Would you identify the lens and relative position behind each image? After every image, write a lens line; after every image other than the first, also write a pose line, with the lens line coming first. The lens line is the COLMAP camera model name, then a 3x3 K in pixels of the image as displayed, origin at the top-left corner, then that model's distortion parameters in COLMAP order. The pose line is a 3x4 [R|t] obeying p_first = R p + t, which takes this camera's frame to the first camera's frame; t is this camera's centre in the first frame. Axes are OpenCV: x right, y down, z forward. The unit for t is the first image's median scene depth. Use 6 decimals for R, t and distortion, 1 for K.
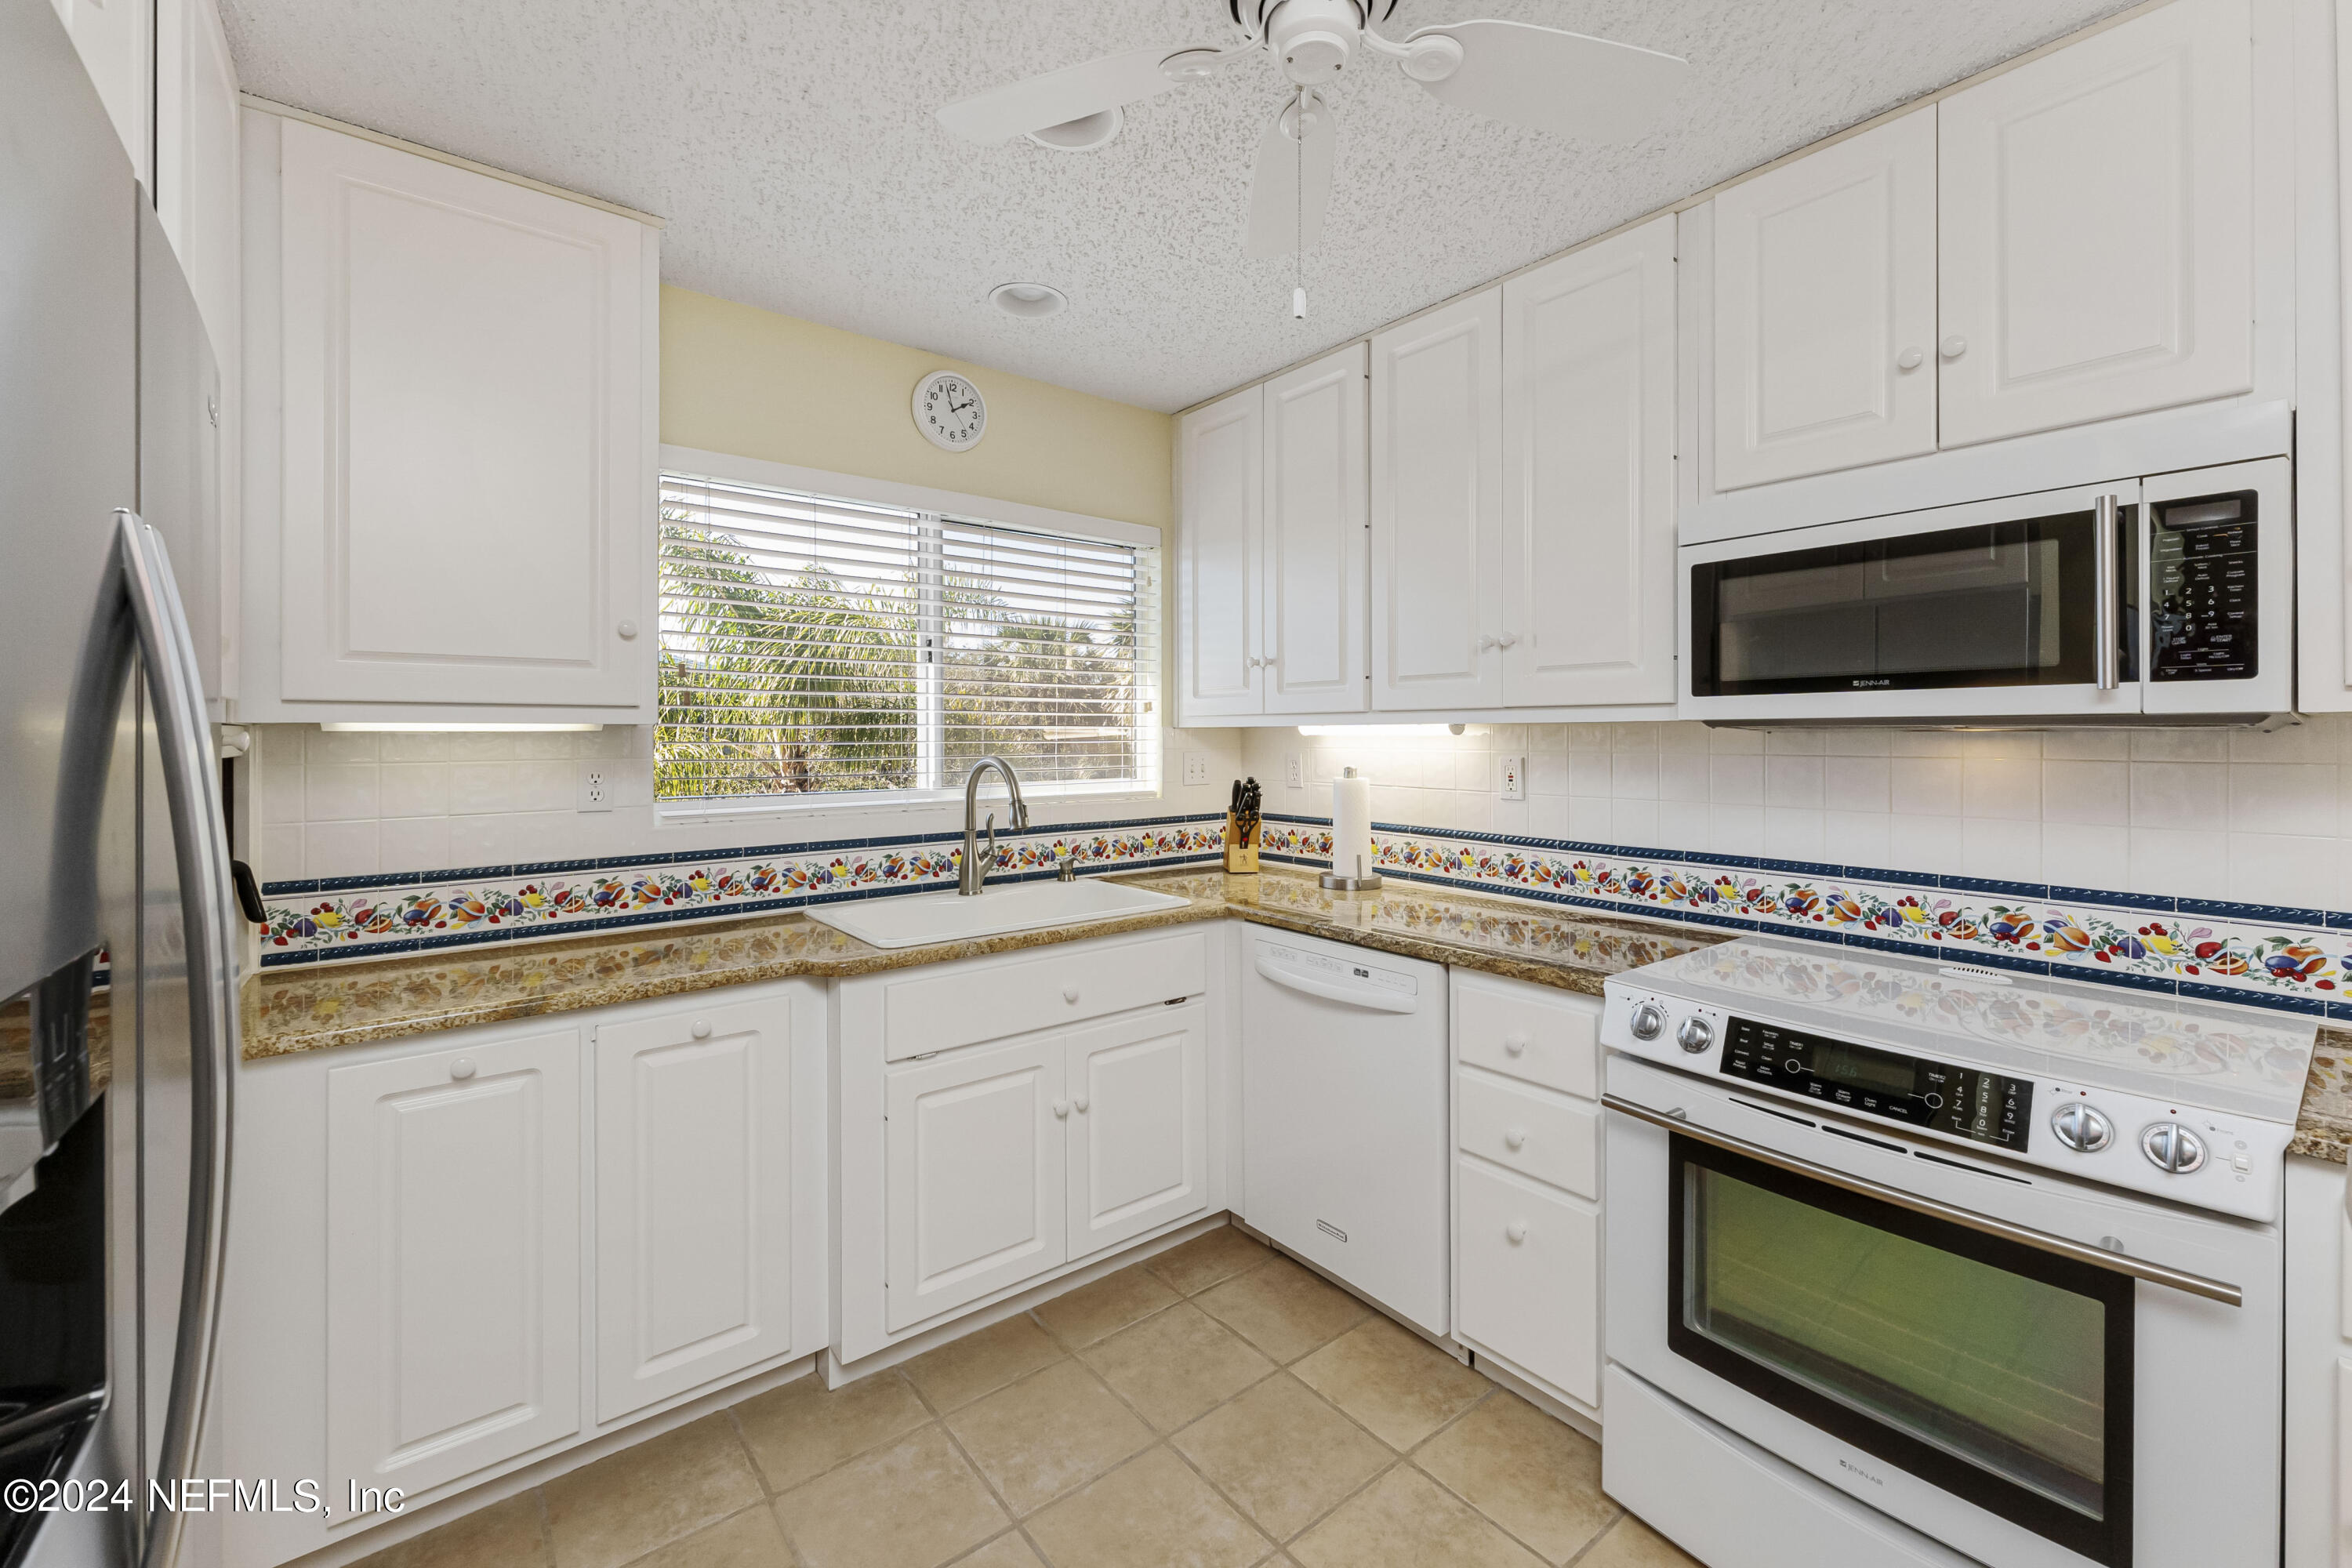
lens RADIAL K [[967.4, 0, 1168.9], [0, 967.4, 732.7], [0, 0, 1]] dist [0.000823, -0.000032]
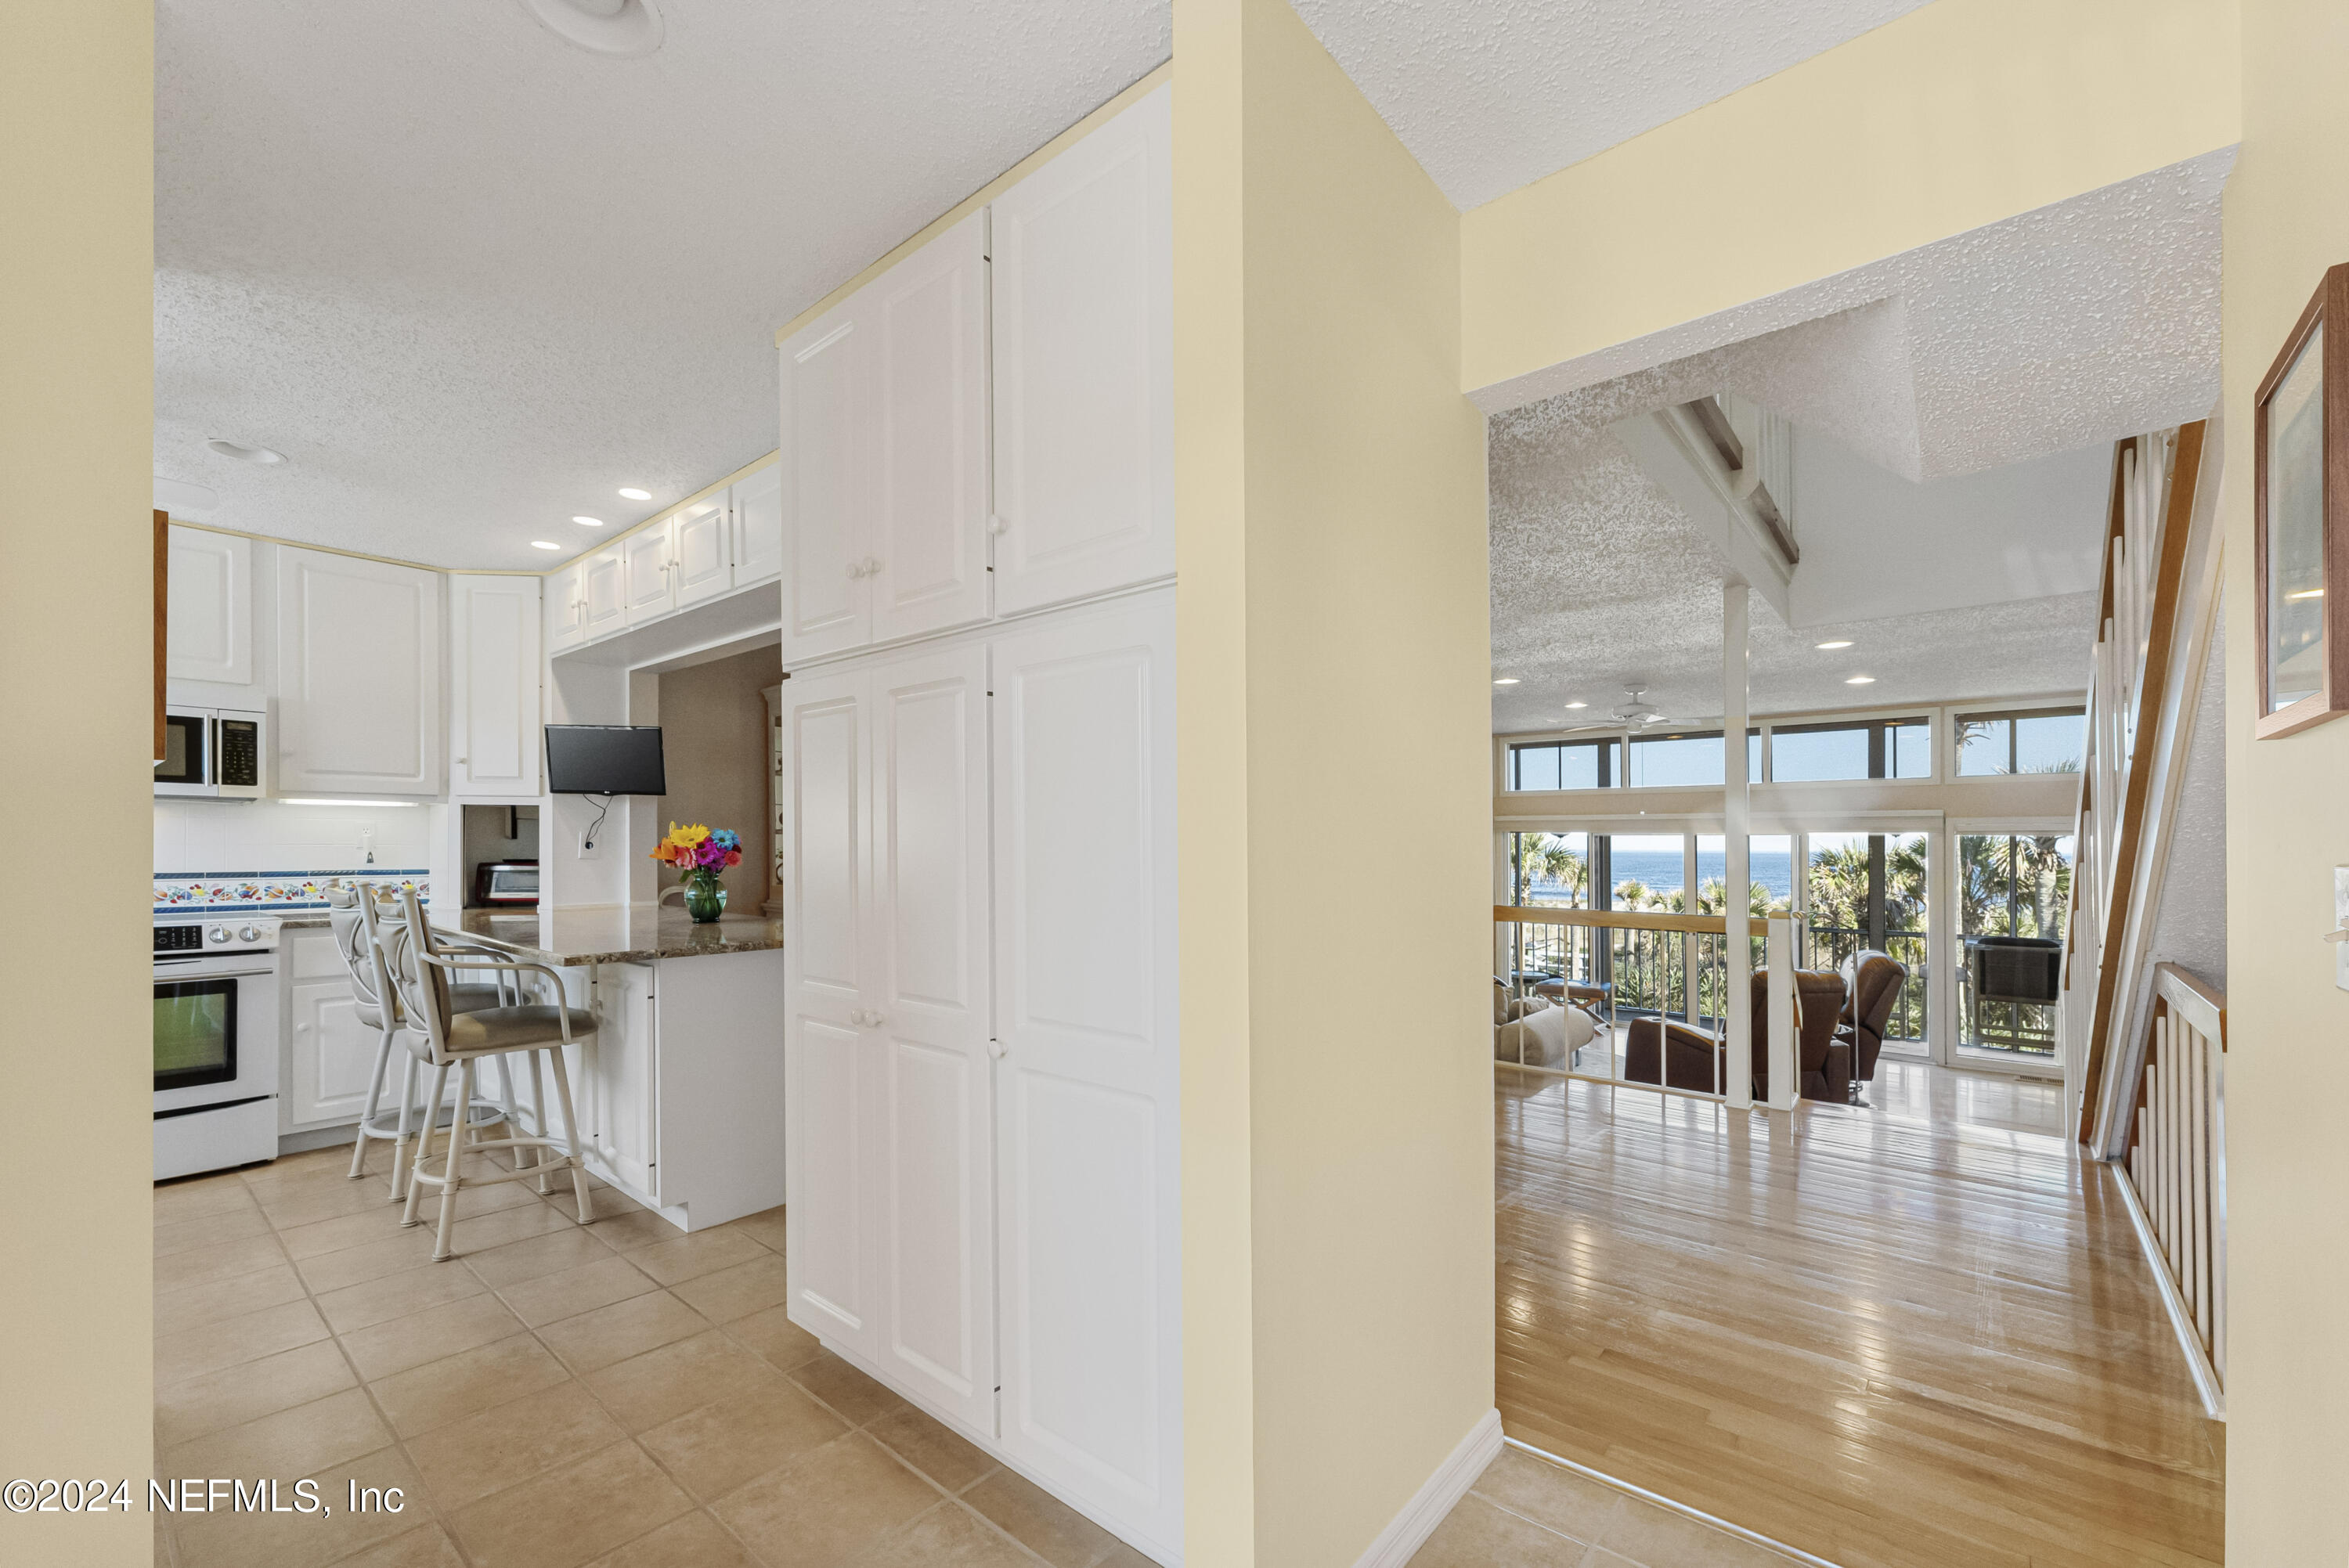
lens RADIAL K [[954.1, 0, 1175.1], [0, 954.1, 847.0], [0, 0, 1]] dist [0.001137, 0.000154]
pose [[-0.203243, -0.005898, 0.979111, -0.735038], [0.000192, 0.999982, 0.006064, 0.036424], [-0.979128, 0.001420, -0.203238, -0.367915]]
